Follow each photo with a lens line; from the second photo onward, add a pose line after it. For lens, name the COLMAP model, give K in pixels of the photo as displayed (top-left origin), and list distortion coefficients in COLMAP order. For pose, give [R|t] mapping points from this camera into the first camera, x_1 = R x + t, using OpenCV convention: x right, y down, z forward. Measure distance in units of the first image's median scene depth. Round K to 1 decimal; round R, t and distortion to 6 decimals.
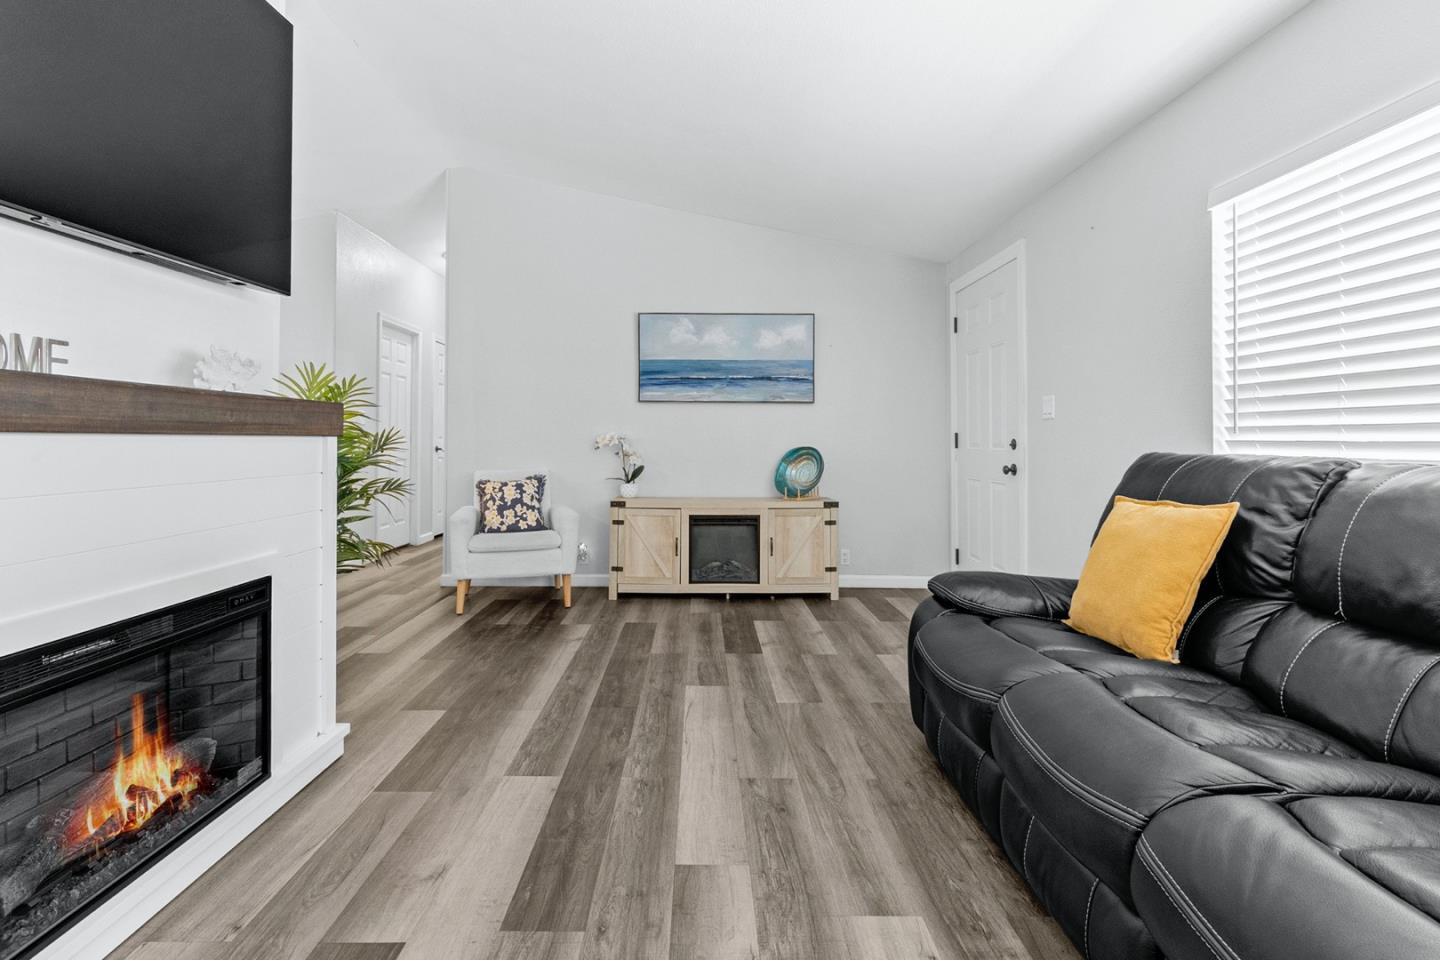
lens RADIAL K [[697.1, 0, 685.2], [0, 697.1, 435.3], [0, 0, 1]] dist [0.002585, 0.000214]
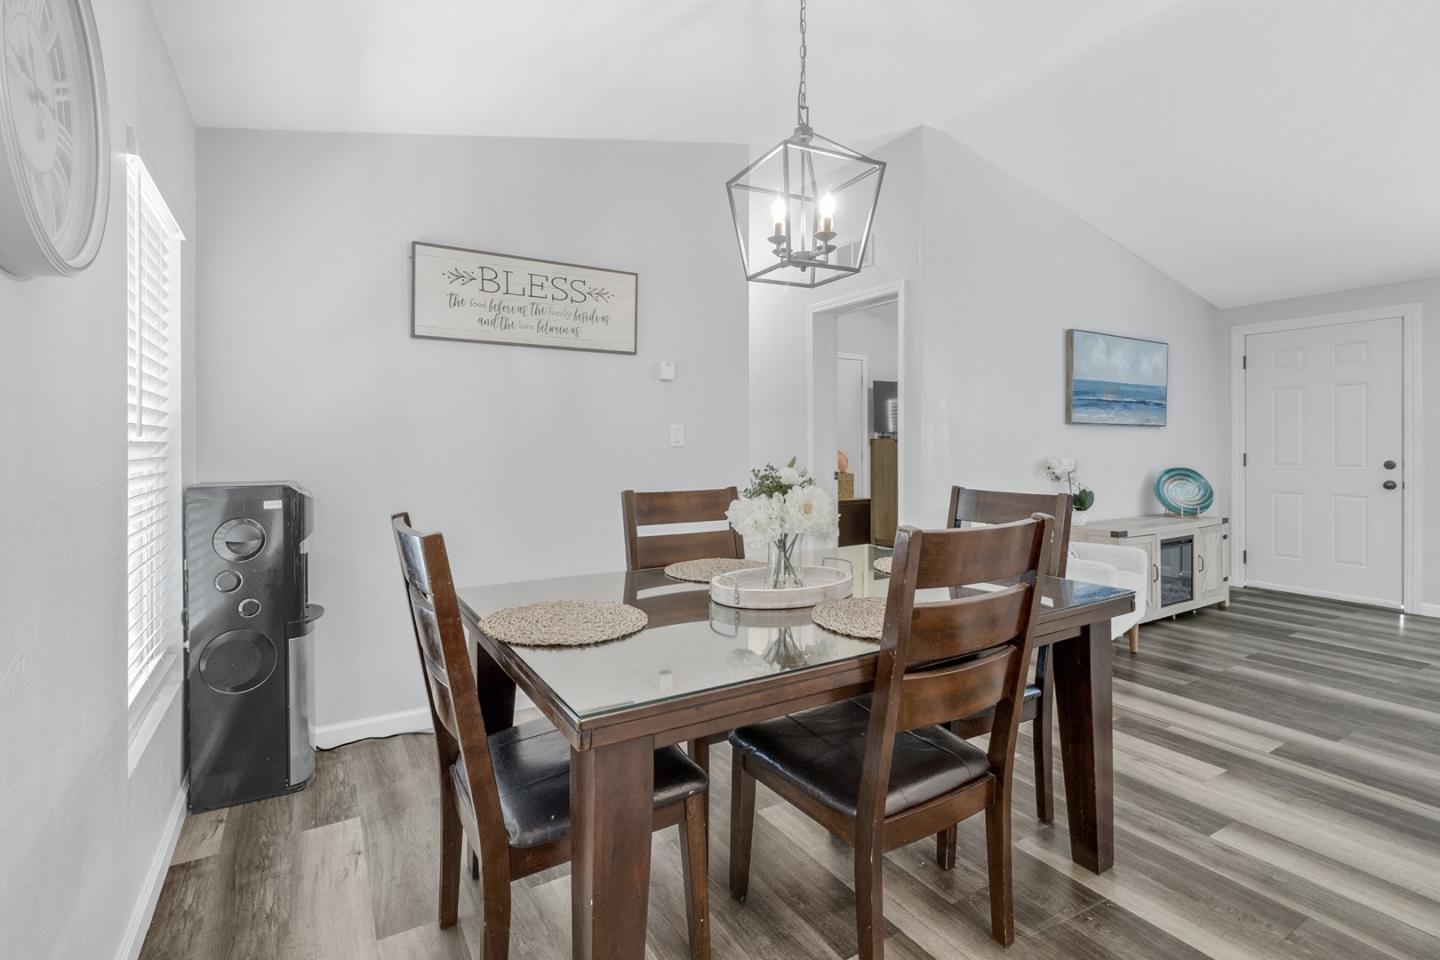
lens RADIAL K [[681.7, 0, 711.4], [0, 681.7, 441.7], [0, 0, 1]] dist [0.001917, 0.000097]
pose [[0.845903, -0.004942, 0.533314, -1.062002], [0.000051, 0.999958, 0.009185, -0.035233], [-0.533337, -0.007742, 0.845868, 0.527407]]
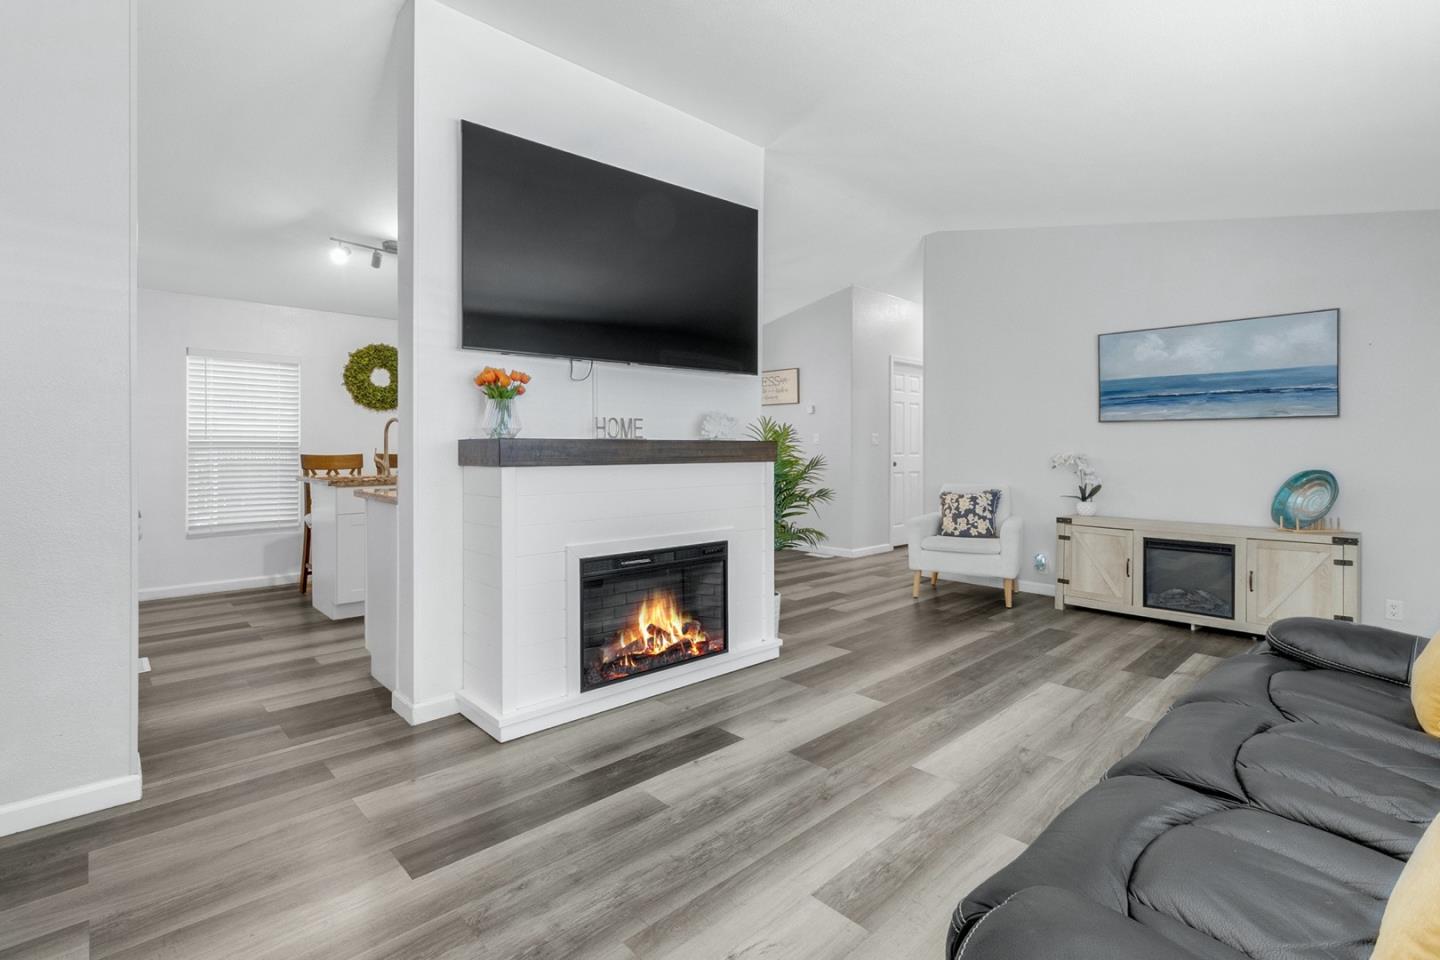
lens RADIAL K [[660.1, 0, 702.1], [0, 660.1, 453.9], [0, 0, 1]] dist [0.000425, 0.000057]
pose [[0.686386, 0.003463, -0.727229, 0.259222], [0.006569, 0.999918, 0.010961, -0.017560], [0.727208, -0.012300, 0.686307, -0.091513]]
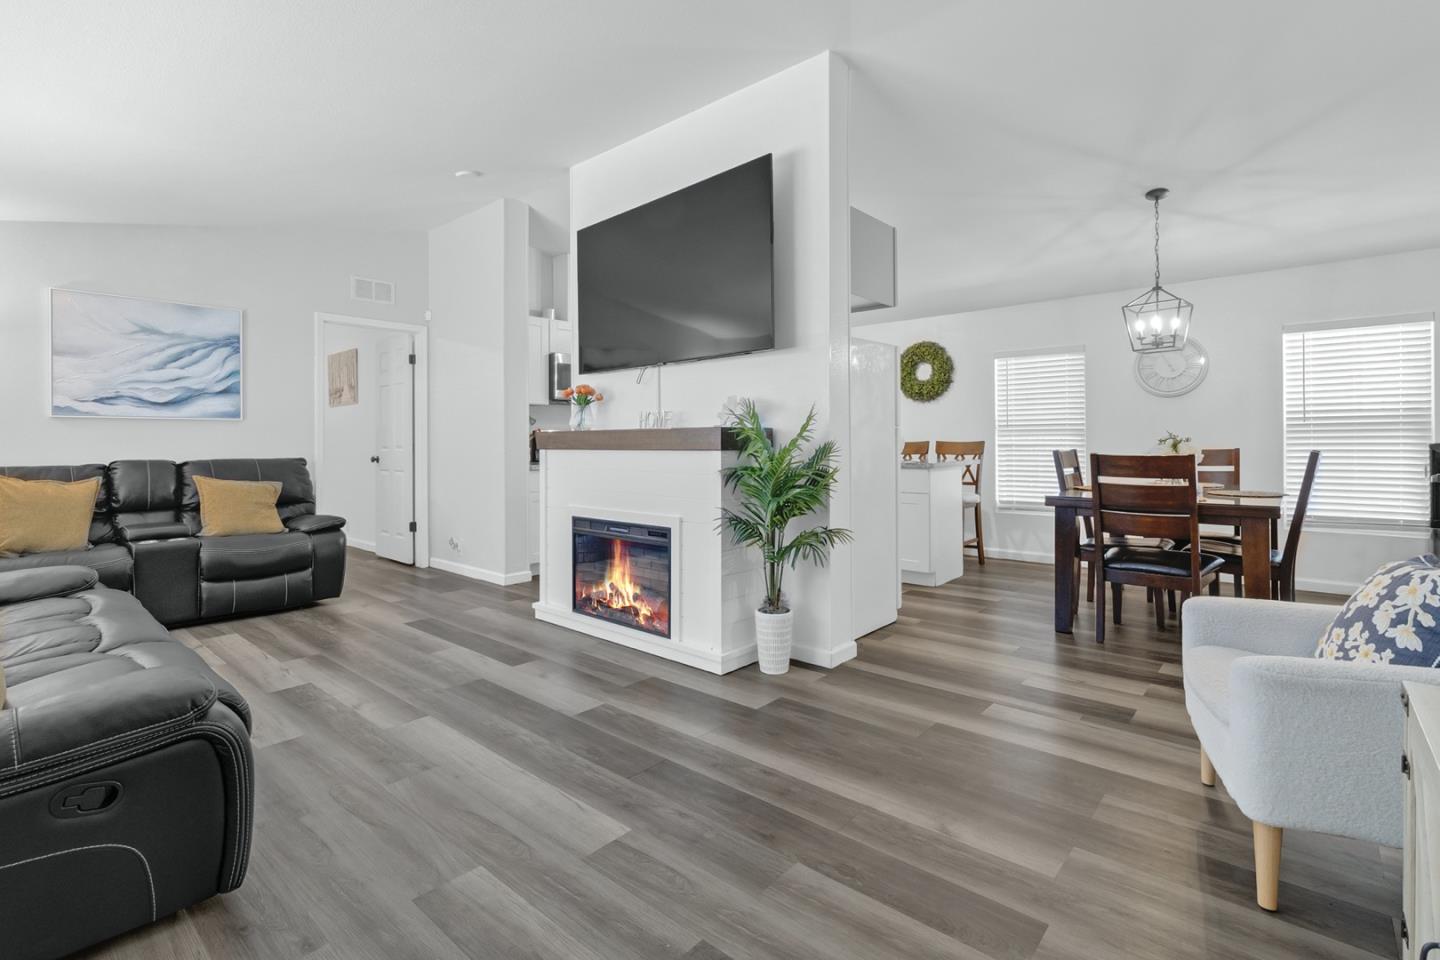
lens RADIAL K [[681.7, 0, 711.4], [0, 681.7, 441.7], [0, 0, 1]] dist [0.001917, 0.000097]
pose [[-0.653580, 0.003380, -0.756850, 0.292515], [0.010736, 0.999931, -0.004806, -0.005067], [0.756781, -0.011266, -0.653571, 0.979326]]
